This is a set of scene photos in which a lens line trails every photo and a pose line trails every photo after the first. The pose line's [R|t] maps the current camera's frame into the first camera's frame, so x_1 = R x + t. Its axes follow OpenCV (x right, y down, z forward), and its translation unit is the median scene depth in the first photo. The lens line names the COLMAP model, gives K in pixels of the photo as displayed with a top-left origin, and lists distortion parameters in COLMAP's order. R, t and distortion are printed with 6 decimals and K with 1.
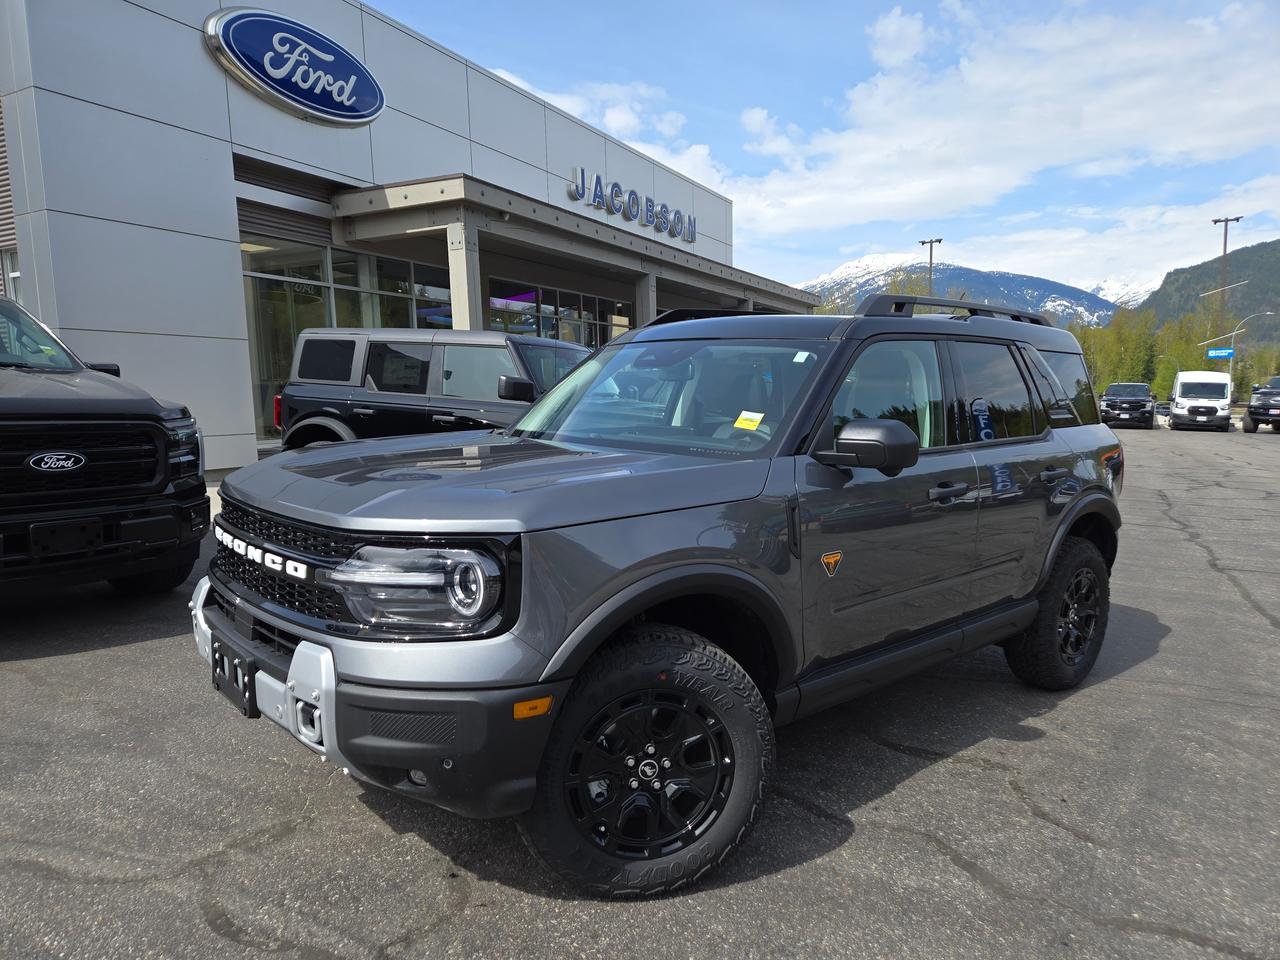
lens RADIAL K [[858.4, 0, 631.0], [0, 858.4, 517.6], [0, 0, 1]] dist [0.068483, -0.048822]
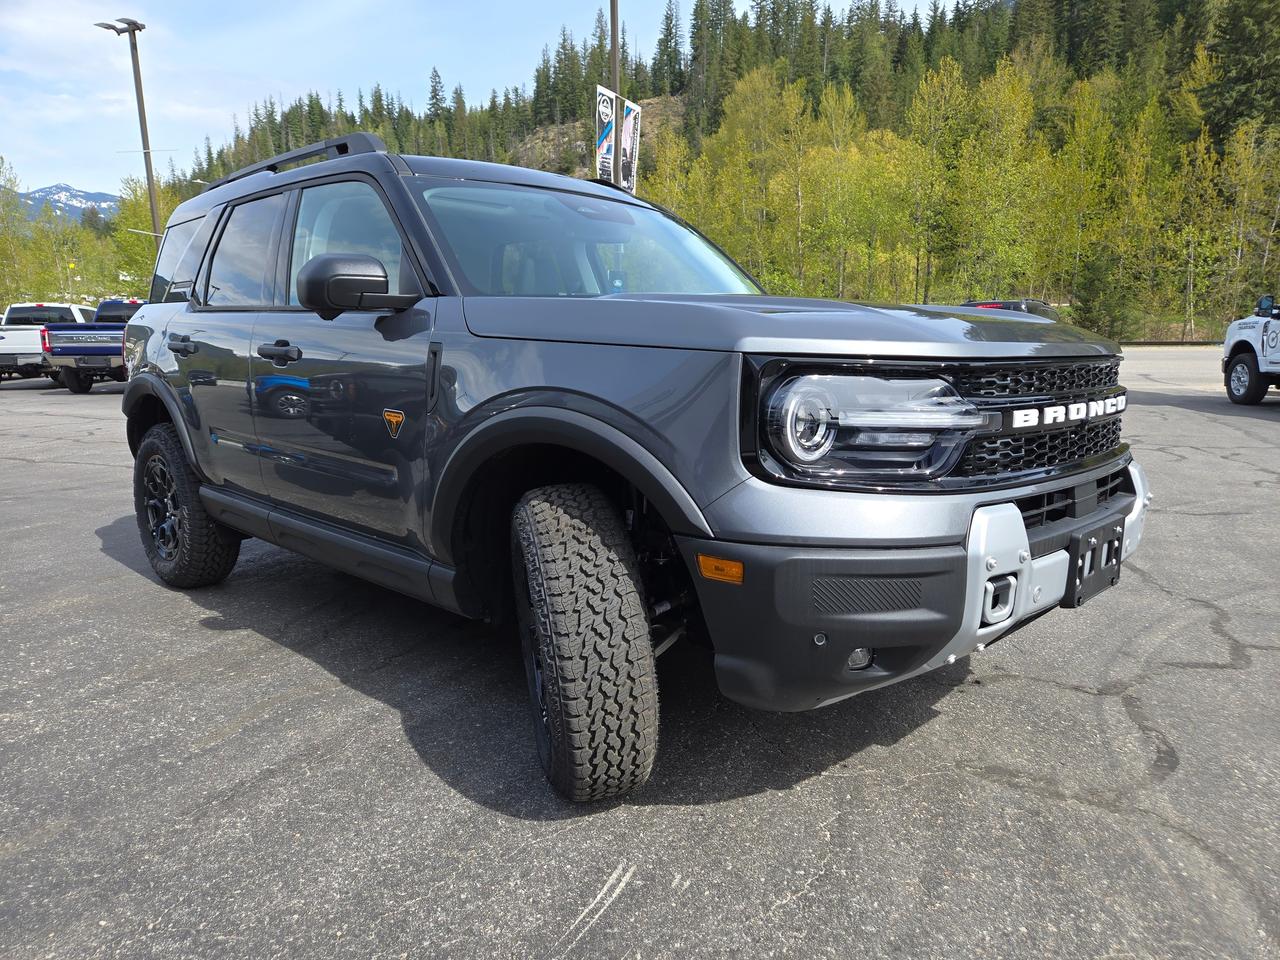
lens RADIAL K [[858.4, 0, 631.0], [0, 858.4, 517.6], [0, 0, 1]] dist [0.068483, -0.048822]
pose [[-0.085414, -0.215866, 0.972680, -0.275462], [0.153210, 0.961791, 0.226903, -0.026492], [-0.984495, 0.168404, -0.049077, 0.332215]]
